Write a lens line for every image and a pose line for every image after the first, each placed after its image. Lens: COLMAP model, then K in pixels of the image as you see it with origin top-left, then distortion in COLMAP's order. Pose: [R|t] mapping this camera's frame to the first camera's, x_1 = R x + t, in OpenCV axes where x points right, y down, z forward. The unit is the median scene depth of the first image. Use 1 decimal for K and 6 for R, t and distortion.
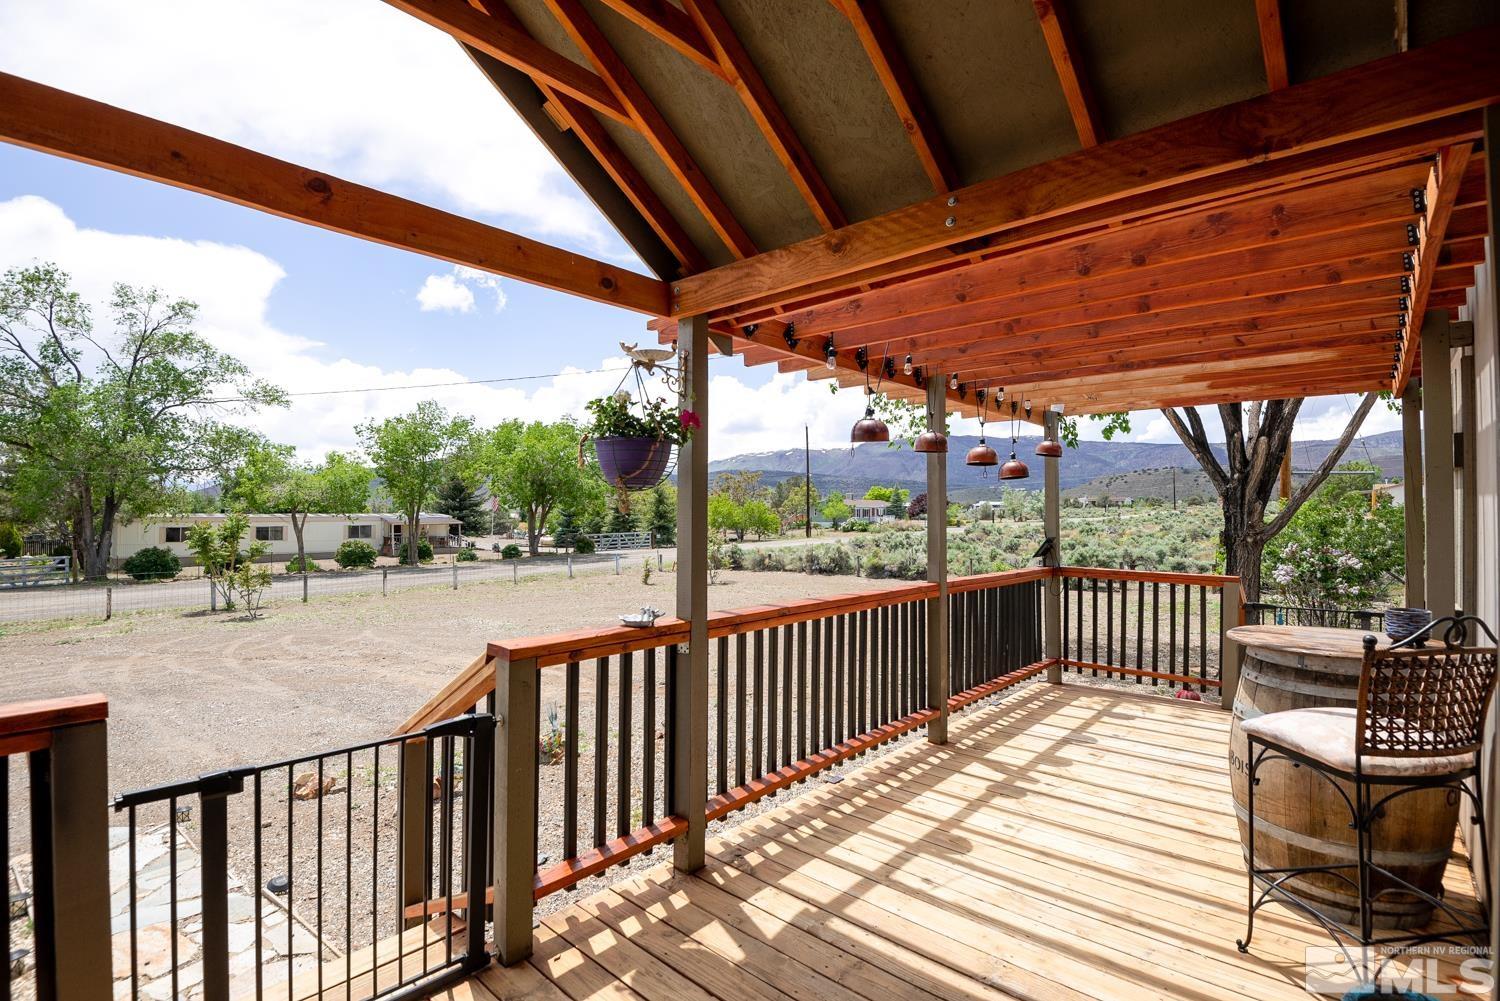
lens RADIAL K [[710.4, 0, 758.1], [0, 710.4, 499.1], [0, 0, 1]] dist [-0.034731, -0.004204]
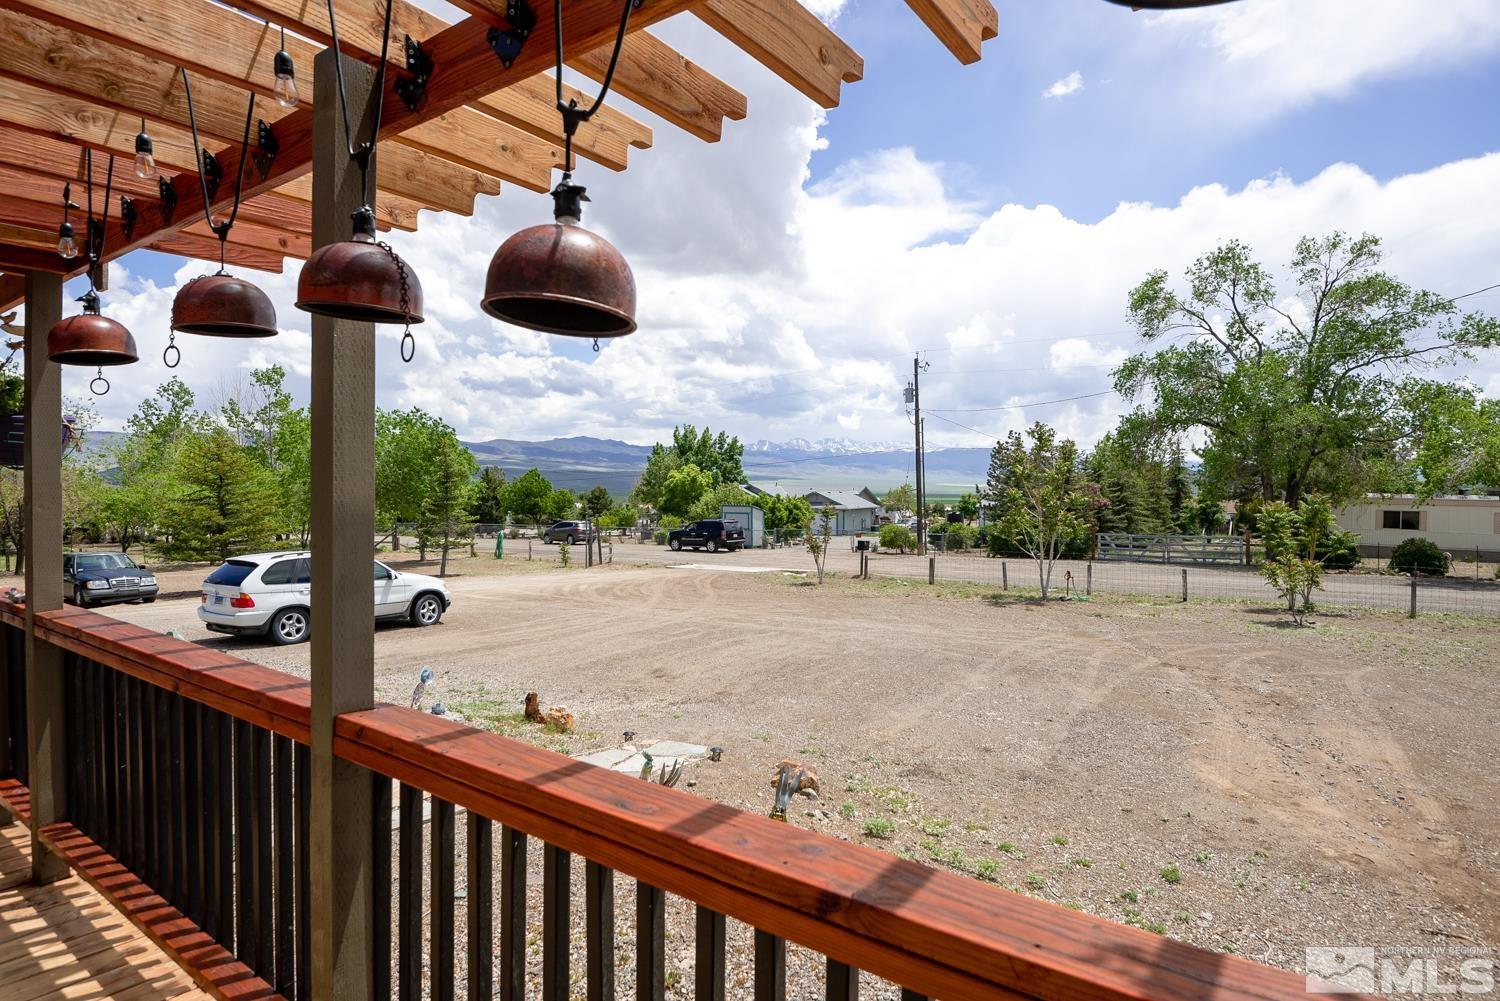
lens RADIAL K [[836.9, 0, 760.8], [0, 836.9, 491.4], [0, 0, 1]] dist [0.010731, -0.007639]
pose [[0.117458, 0.008443, -0.993042, 0.088461], [0.006595, 0.999935, 0.009282, 0.003184], [0.993056, -0.007639, 0.117395, 0.157578]]
